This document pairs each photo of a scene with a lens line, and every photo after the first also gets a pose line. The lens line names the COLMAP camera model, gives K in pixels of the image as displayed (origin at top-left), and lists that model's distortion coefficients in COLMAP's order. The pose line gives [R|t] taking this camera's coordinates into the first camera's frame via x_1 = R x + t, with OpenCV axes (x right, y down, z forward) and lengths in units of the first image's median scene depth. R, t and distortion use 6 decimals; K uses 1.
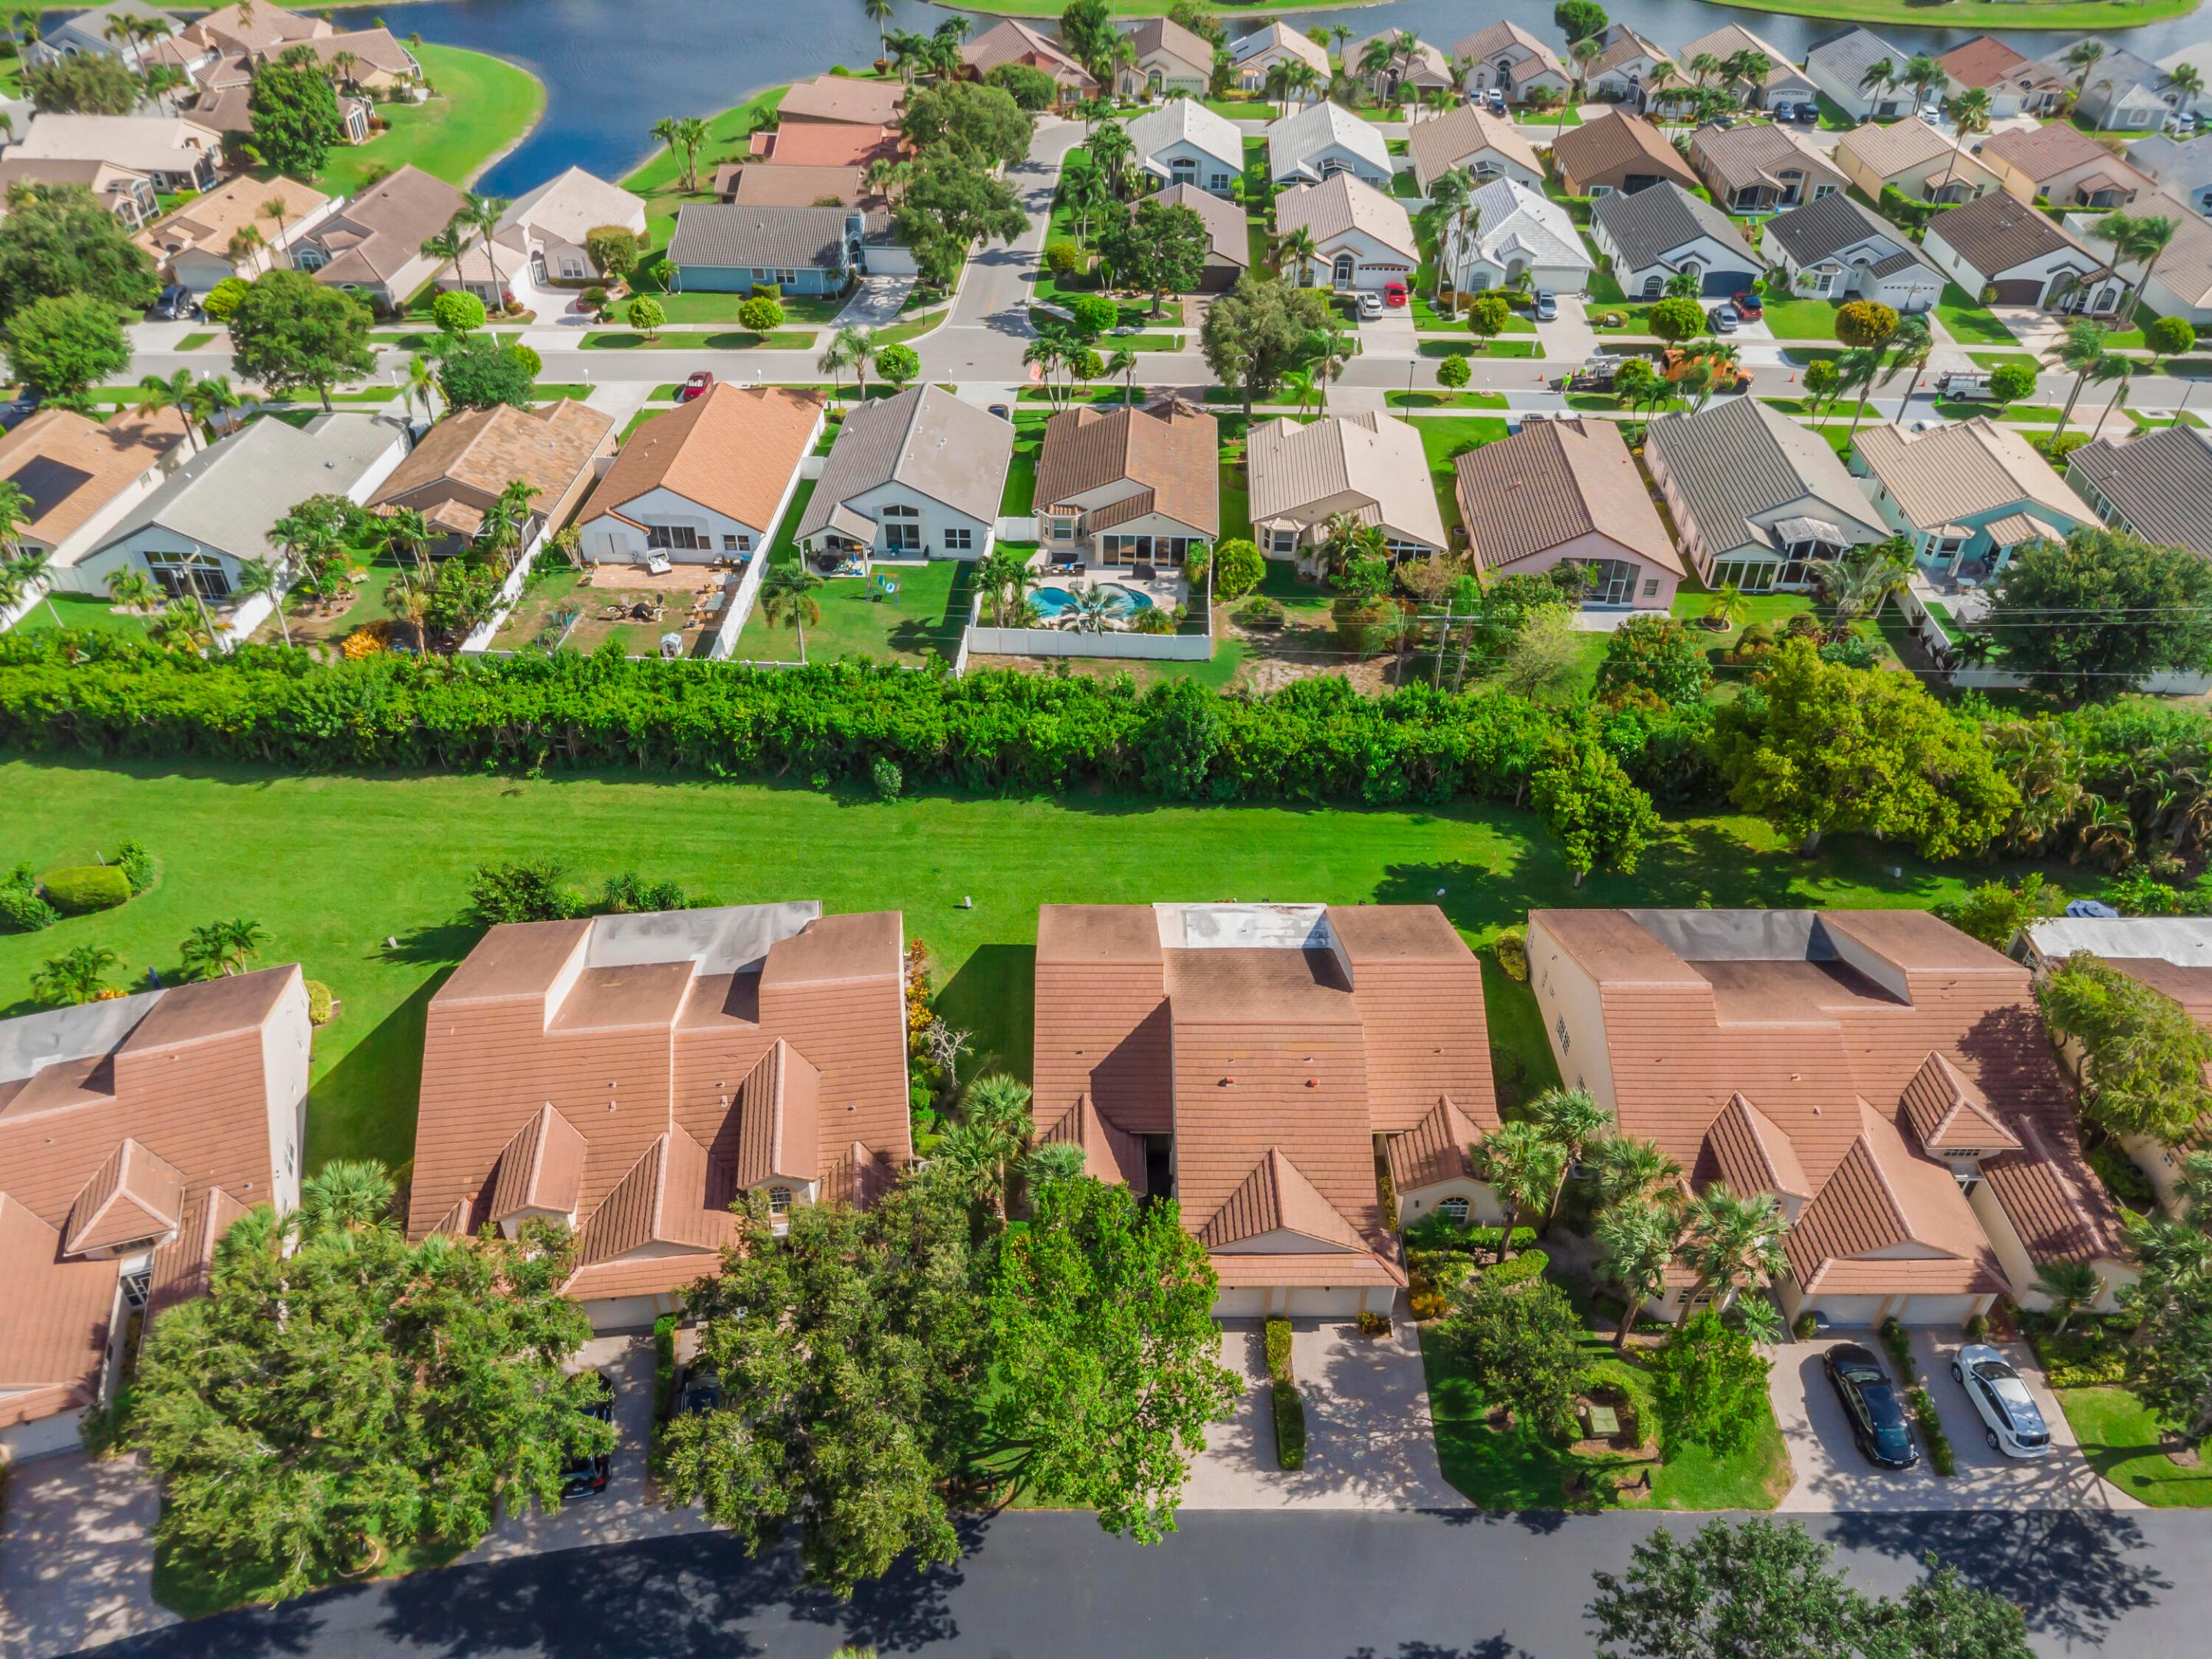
lens RADIAL K [[1564.5, 0, 1106.0], [0, 1564.5, 829.5], [0, 0, 1]] dist [0.009864, -0.002632]
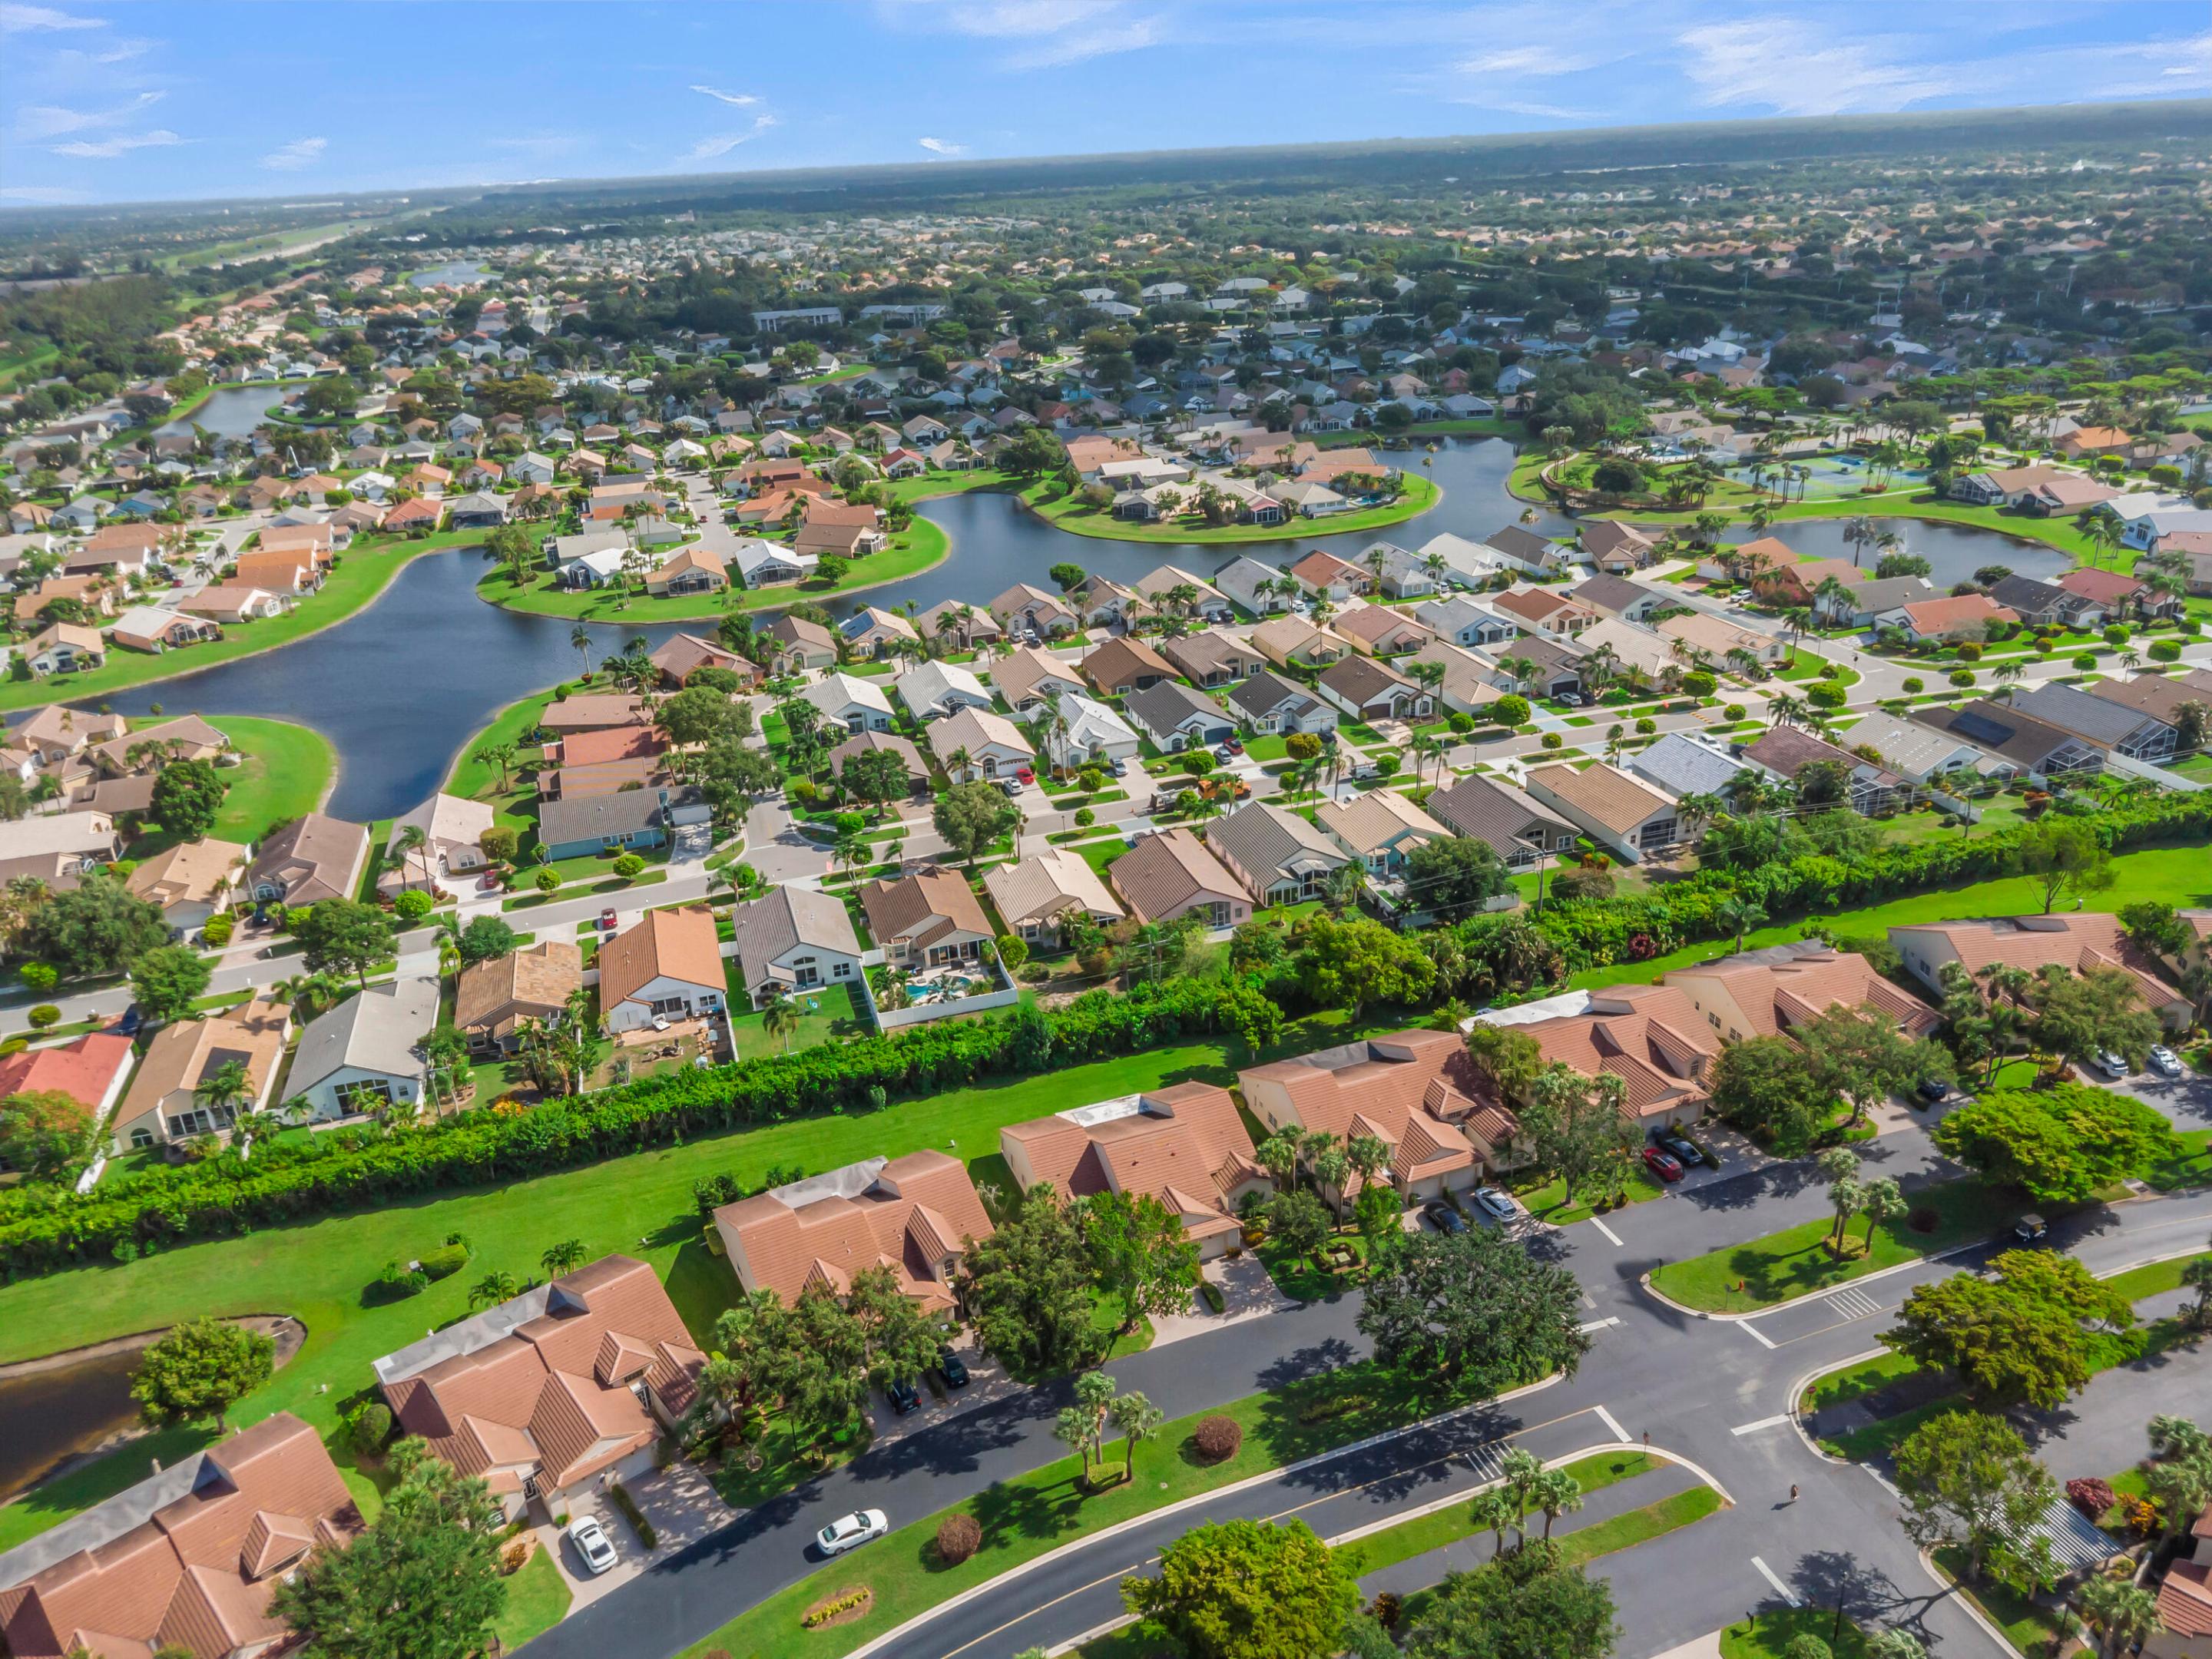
lens RADIAL K [[1530.4, 0, 1106.0], [0, 1530.4, 829.5], [0, 0, 1]] dist [-0.002692, 0.000416]
pose [[0.938756, -0.183928, 0.291390, -0.236187], [0.256867, 0.937197, -0.235968, 0.107575], [-0.229688, 0.296365, 0.927044, -0.506205]]
